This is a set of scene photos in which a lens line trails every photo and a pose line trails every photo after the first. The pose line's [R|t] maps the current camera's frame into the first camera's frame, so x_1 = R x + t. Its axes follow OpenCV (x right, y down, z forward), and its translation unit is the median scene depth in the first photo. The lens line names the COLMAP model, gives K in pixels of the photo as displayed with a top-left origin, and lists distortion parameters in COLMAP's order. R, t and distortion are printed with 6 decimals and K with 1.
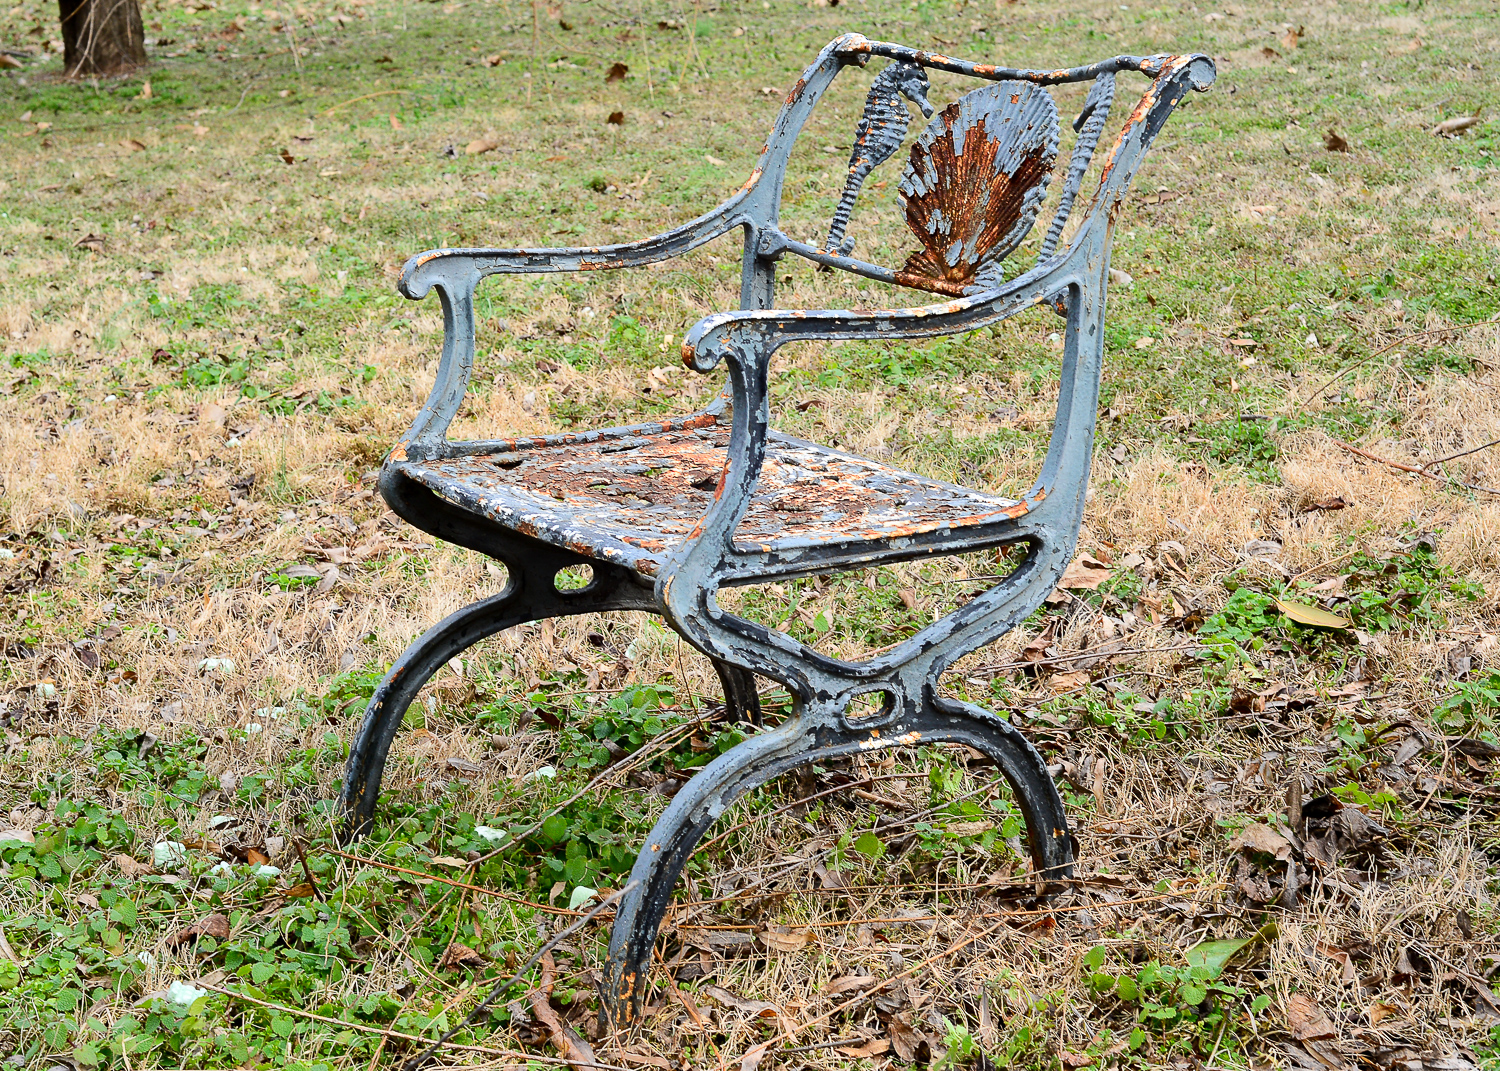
lens RADIAL K [[2664.9, 0, 749.6], [0, 2664.9, 534.9], [0, 0, 1]] dist [-0.017694, 0.000000]
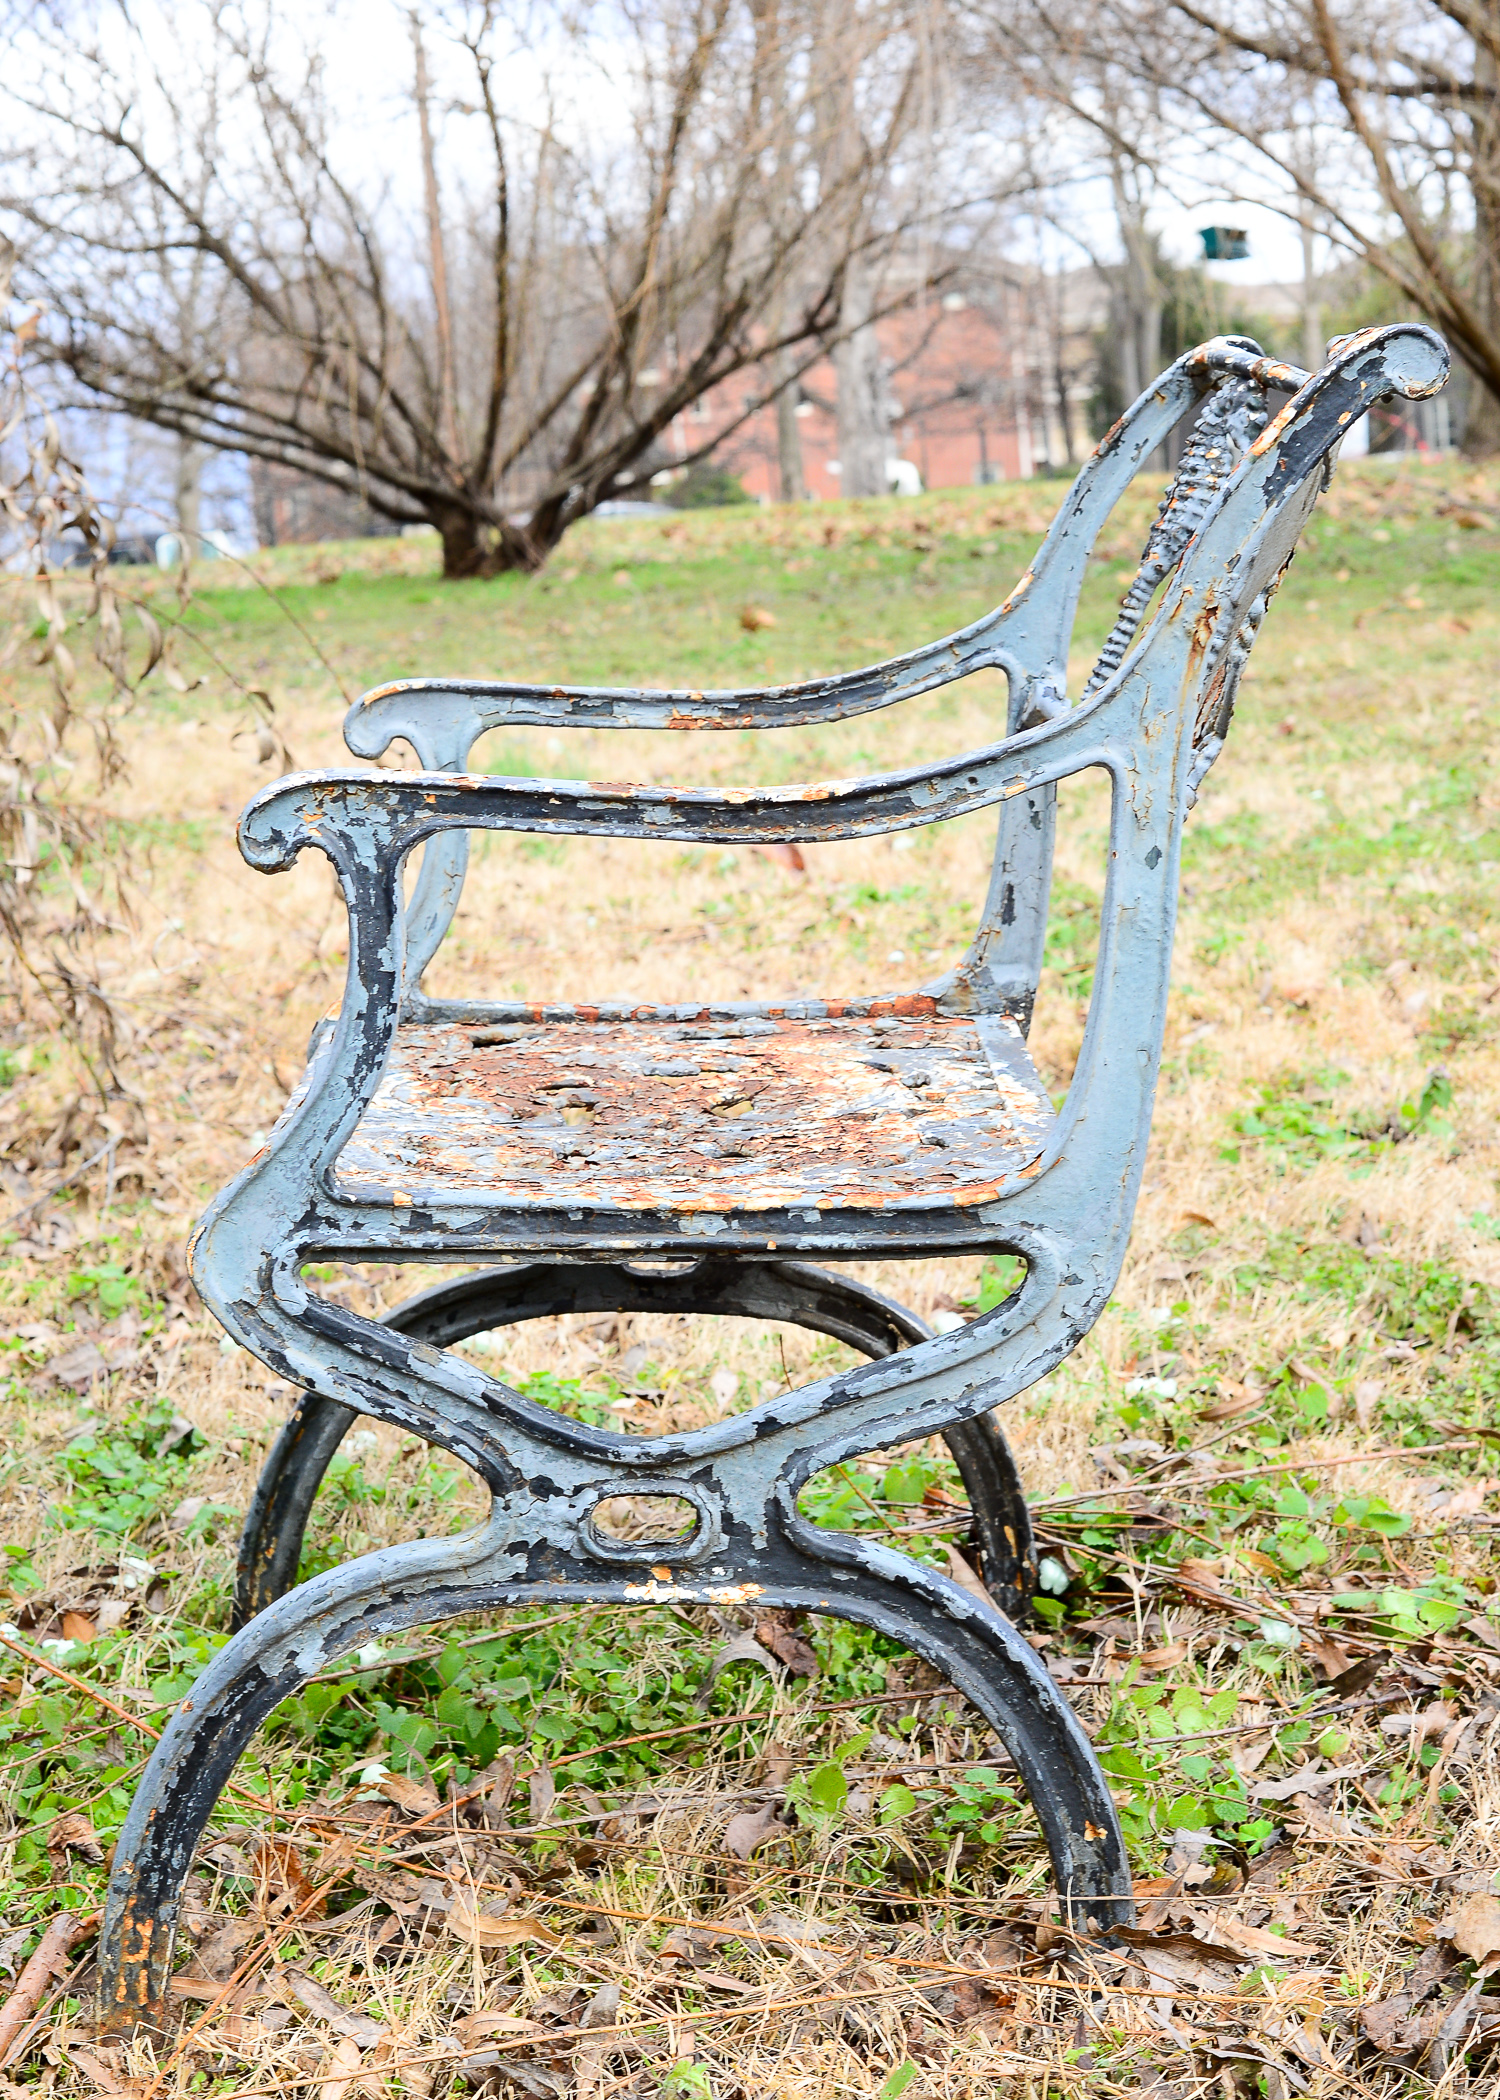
lens RADIAL K [[3749.7, 0, 746.5], [0, 3749.7, 950.9], [0, 0, 1]] dist [-0.021759, 0.000000]
pose [[0.850281, 0.073418, -0.521183, 0.451937], [-0.110189, 0.993111, -0.039870, -0.022313], [0.514665, 0.091330, 0.852513, 0.356267]]
